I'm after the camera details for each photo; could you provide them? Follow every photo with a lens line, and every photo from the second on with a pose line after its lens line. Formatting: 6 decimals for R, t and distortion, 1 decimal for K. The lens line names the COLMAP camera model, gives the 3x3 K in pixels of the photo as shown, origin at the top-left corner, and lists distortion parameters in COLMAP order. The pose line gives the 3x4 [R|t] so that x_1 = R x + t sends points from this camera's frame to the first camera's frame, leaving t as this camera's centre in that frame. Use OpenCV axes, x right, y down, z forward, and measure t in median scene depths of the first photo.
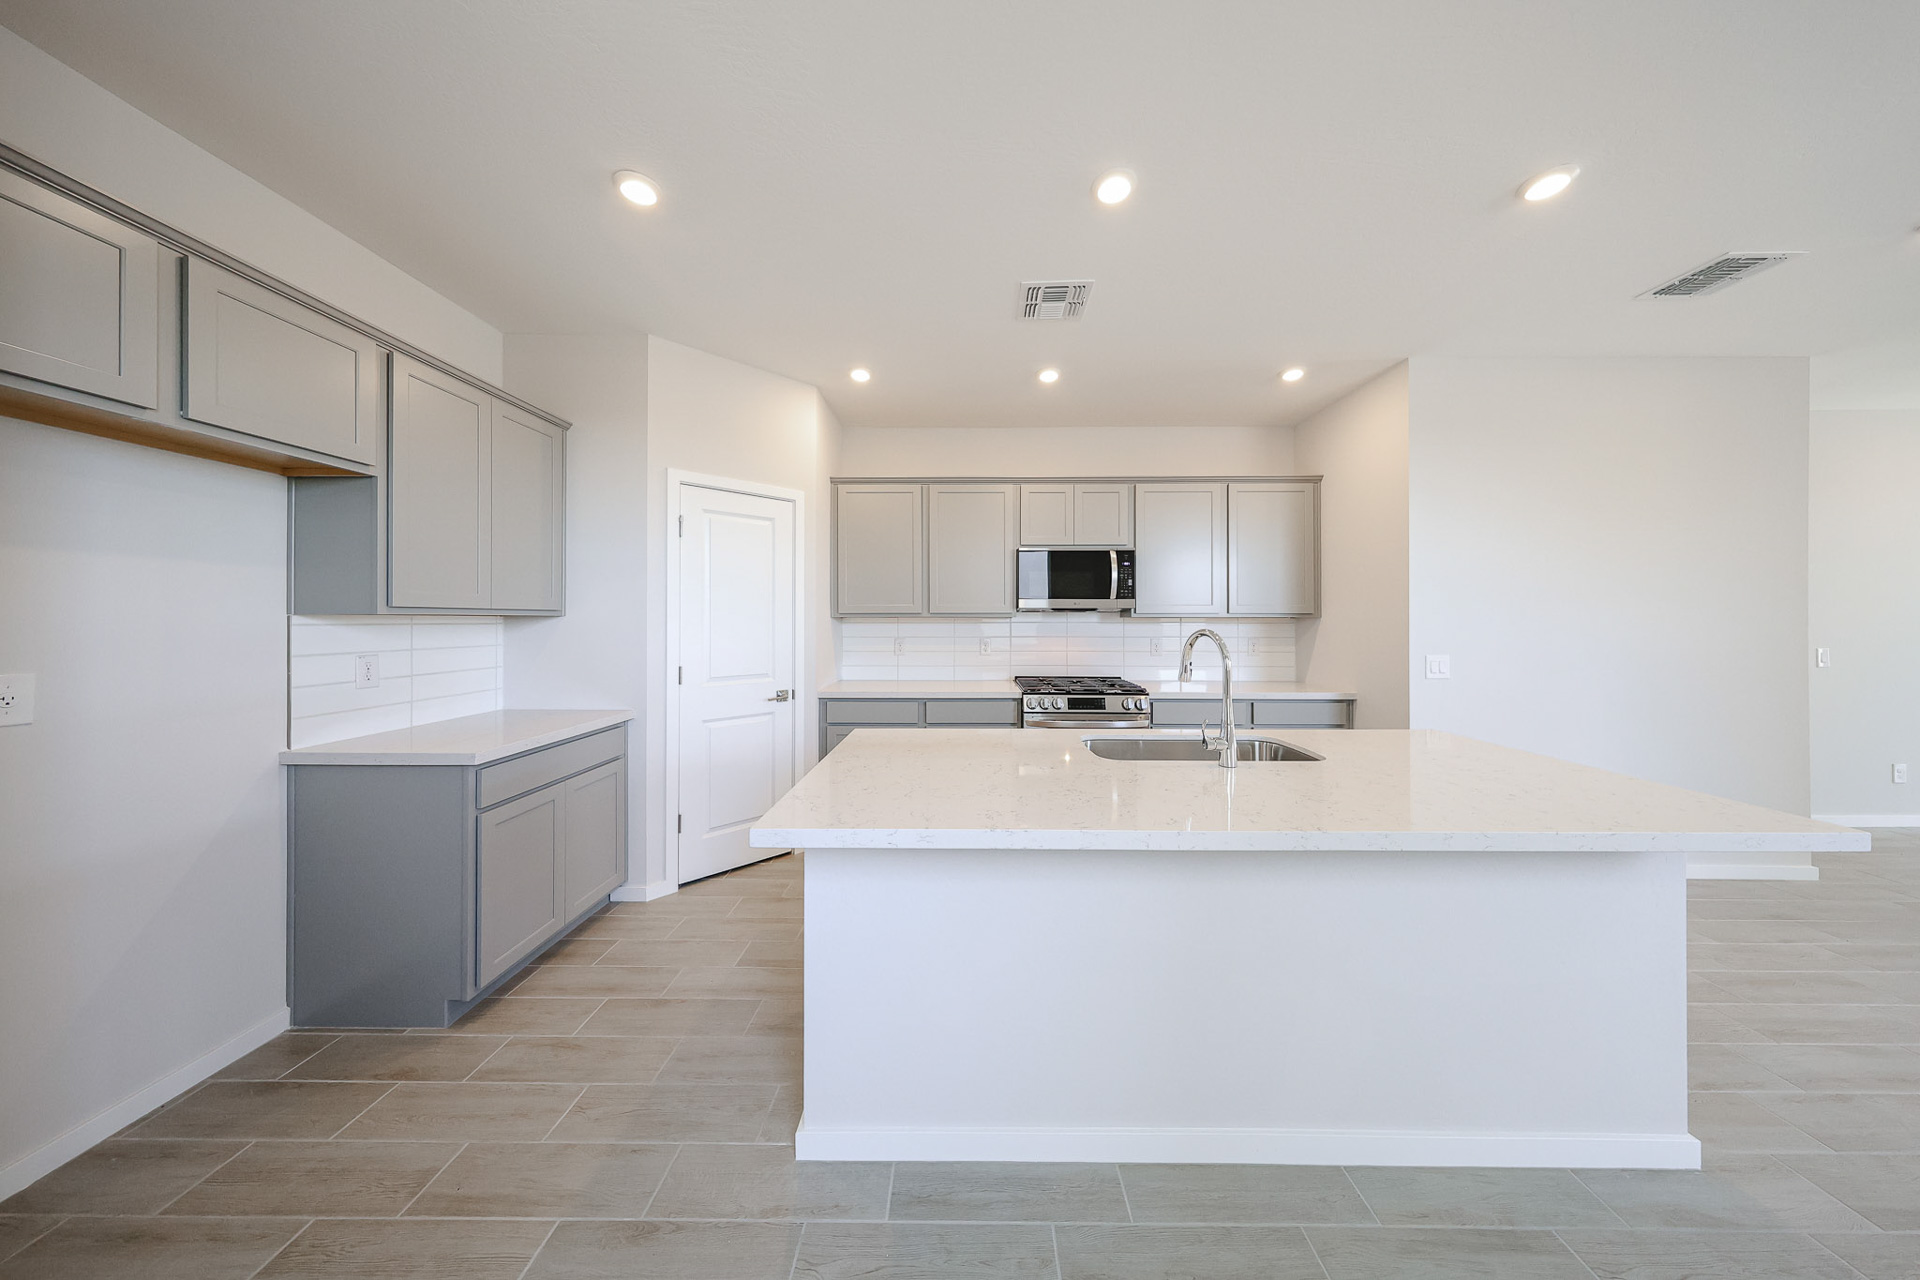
lens RADIAL K [[550.4, 0, 972.1], [0, 550.4, 618.1], [0, 0, 1]] dist [-0.000828, -0.000117]
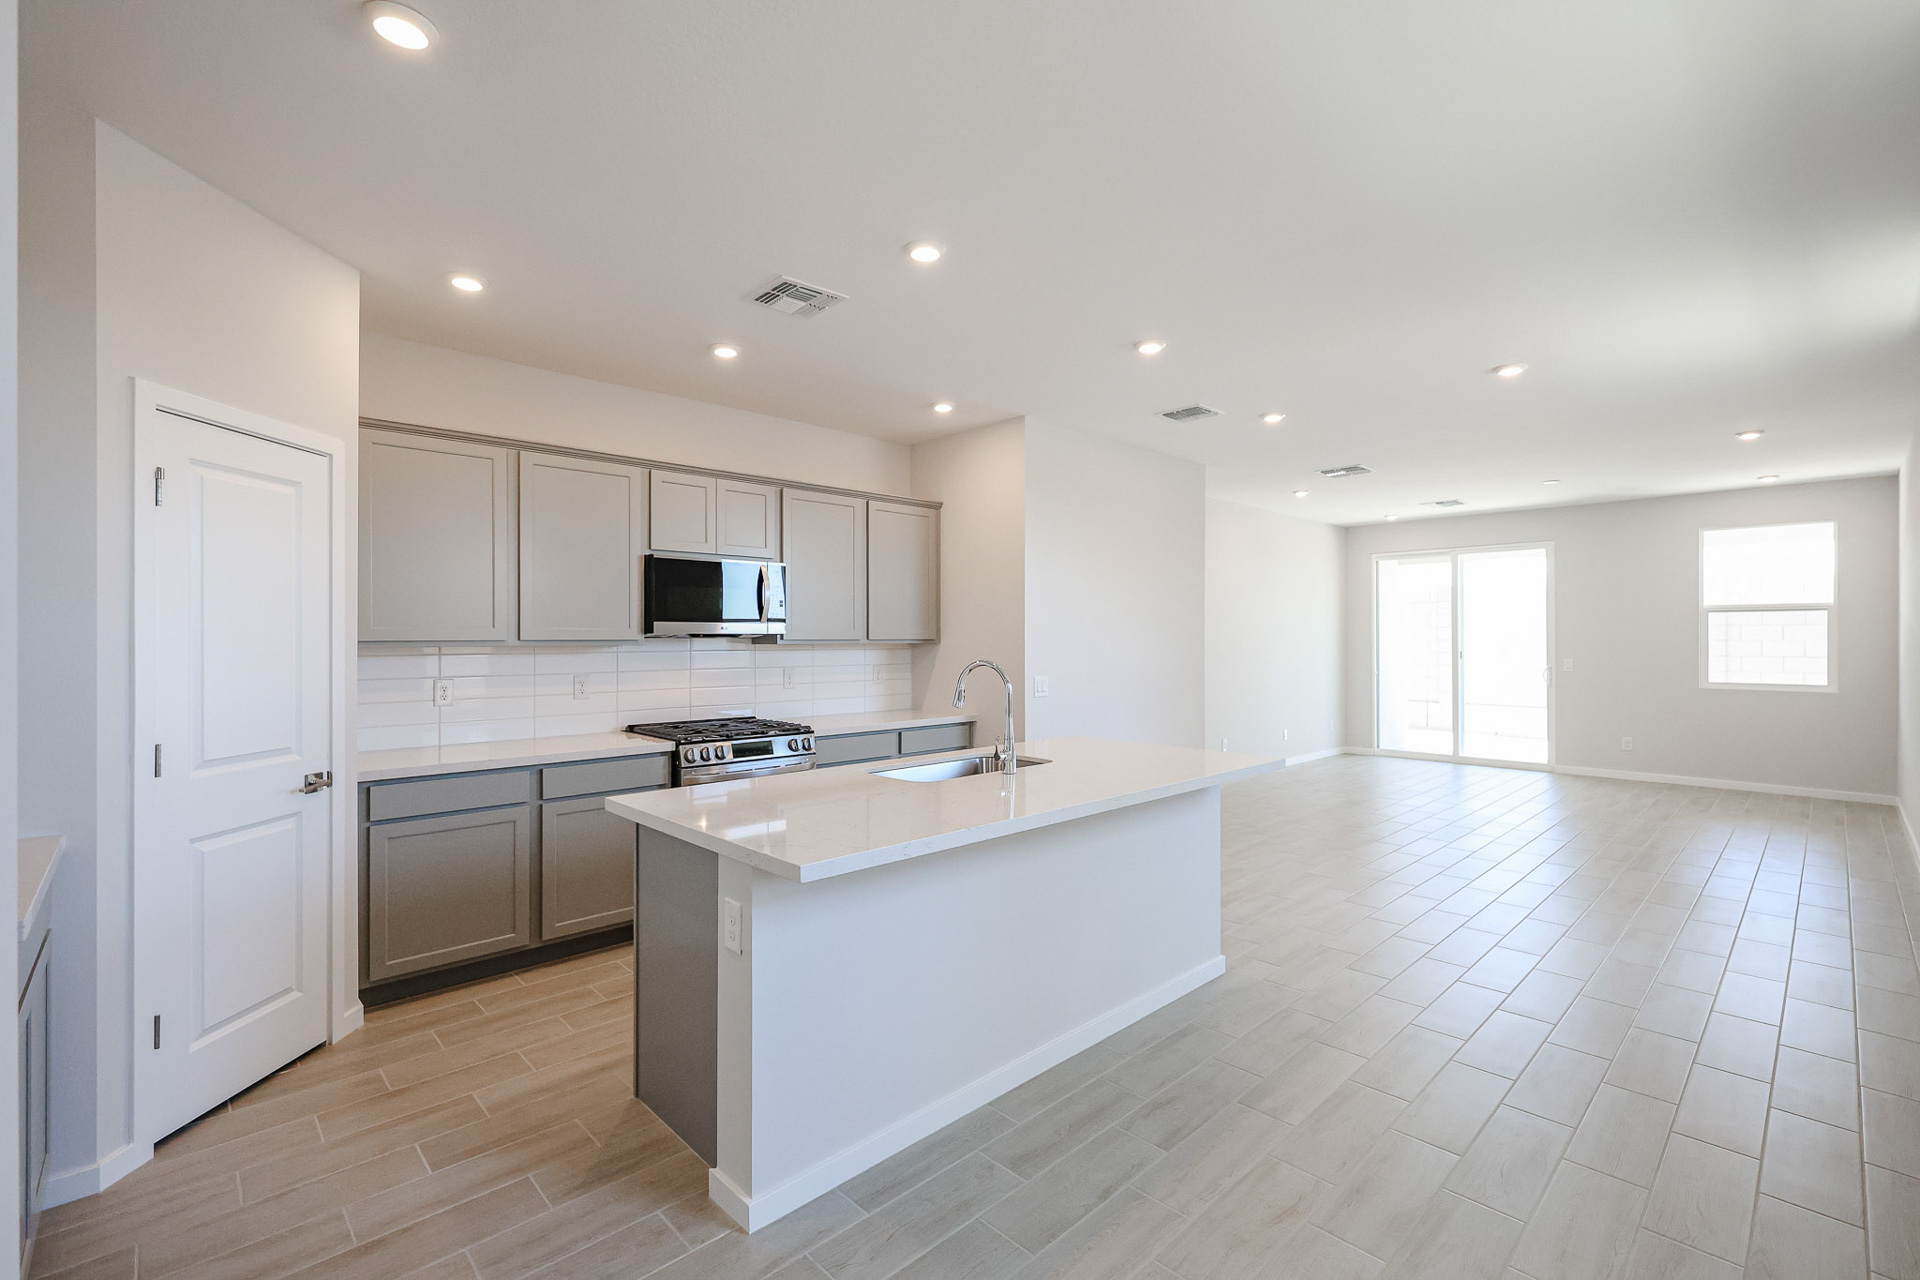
lens RADIAL K [[784.0, 0, 960.0], [0, 784.0, 640.0], [0, 0, 1]] dist [-0.000922, -0.000404]
pose [[0.731242, -0.002295, 0.682114, -0.412347], [-0.000327, 0.999993, 0.003715, -0.016326], [-0.682118, -0.002940, 0.731236, -0.095477]]
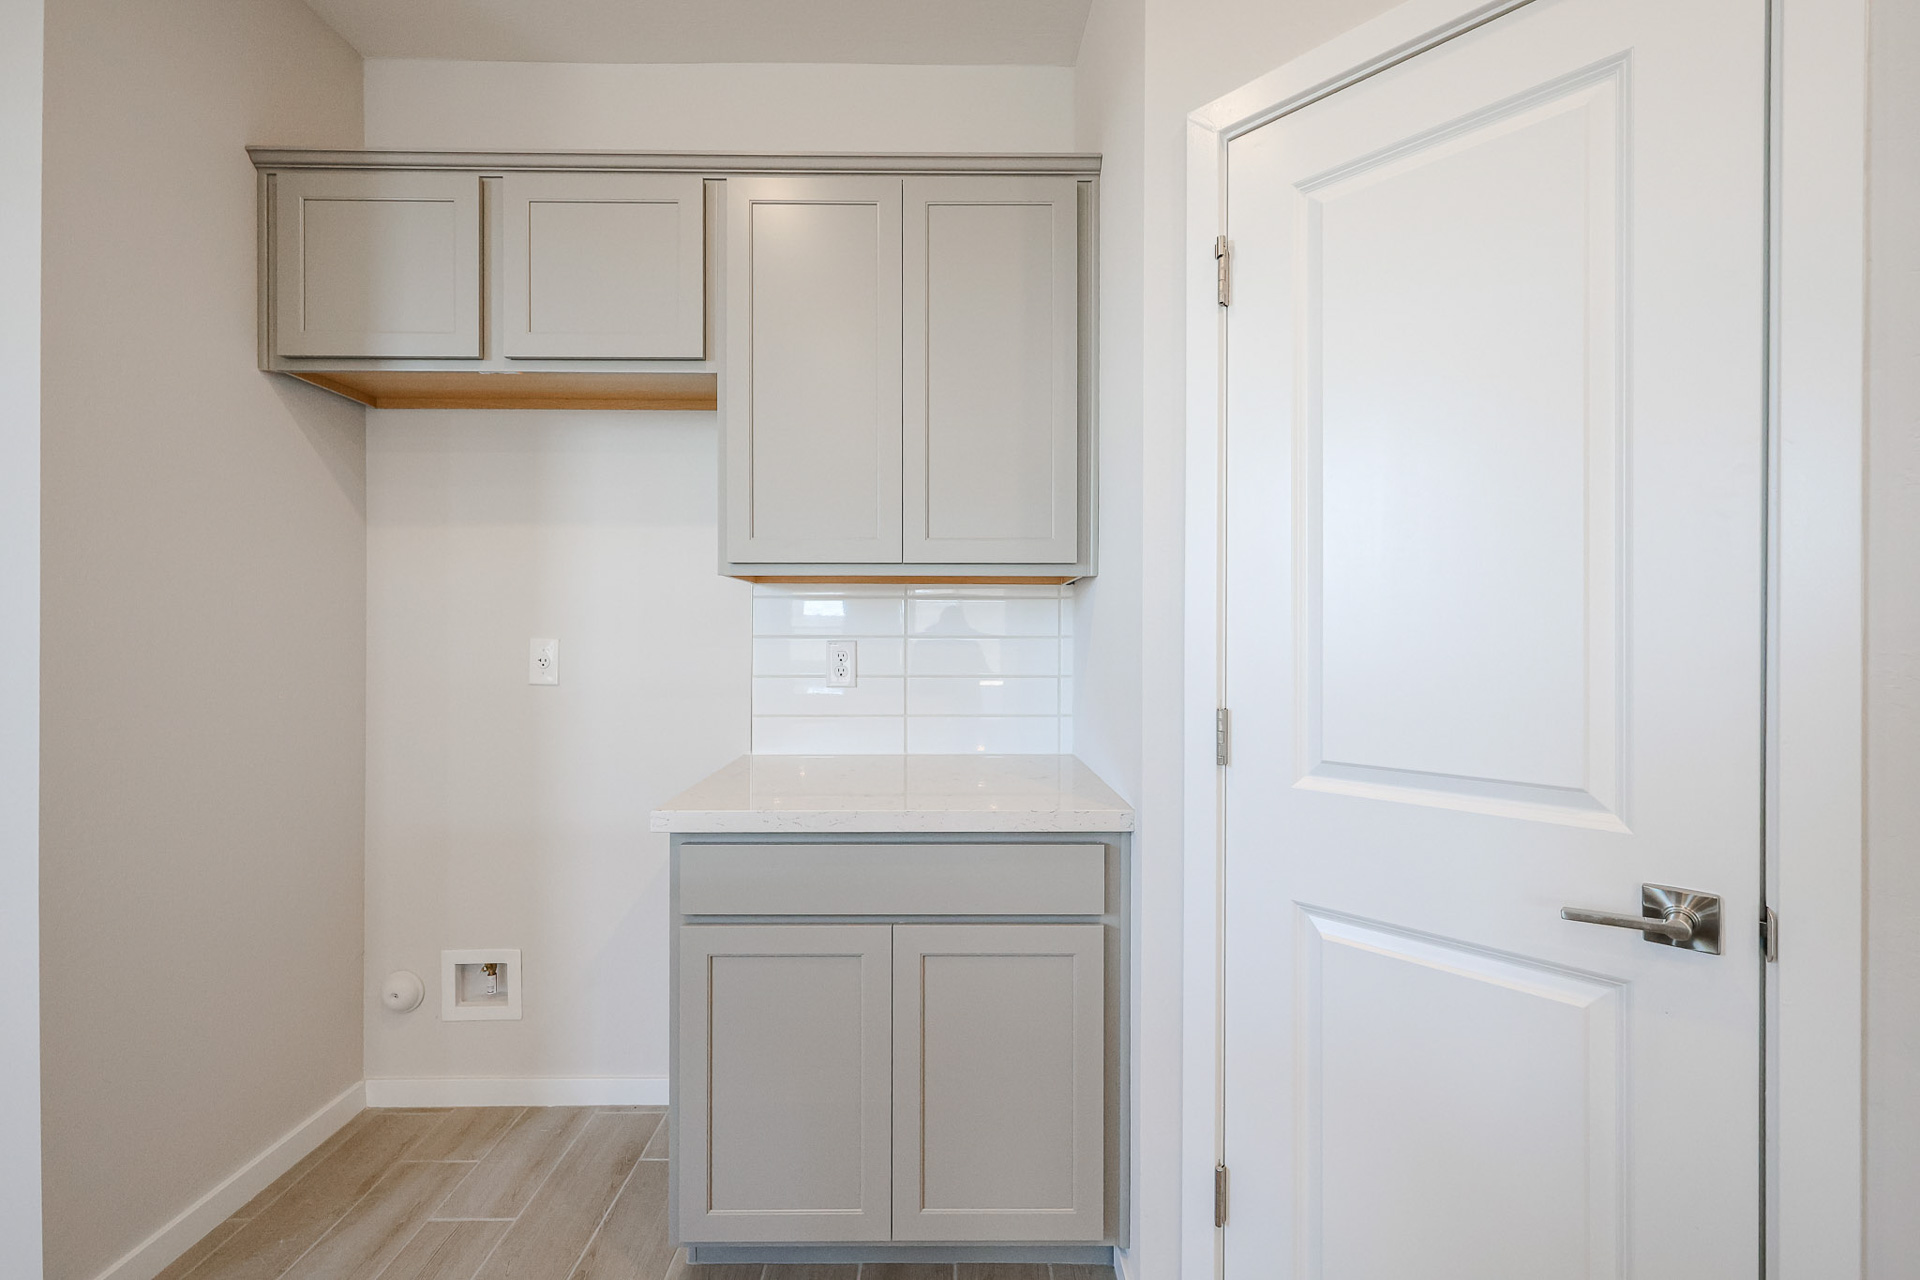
lens RADIAL K [[784.0, 0, 960.0], [0, 784.0, 640.0], [0, 0, 1]] dist [-0.000922, -0.000404]
pose [[0.001612, 0.007101, -0.999973, -0.062460], [0.003741, 0.999968, 0.007107, 0.038026], [0.999992, -0.003752, 0.001586, 0.737425]]
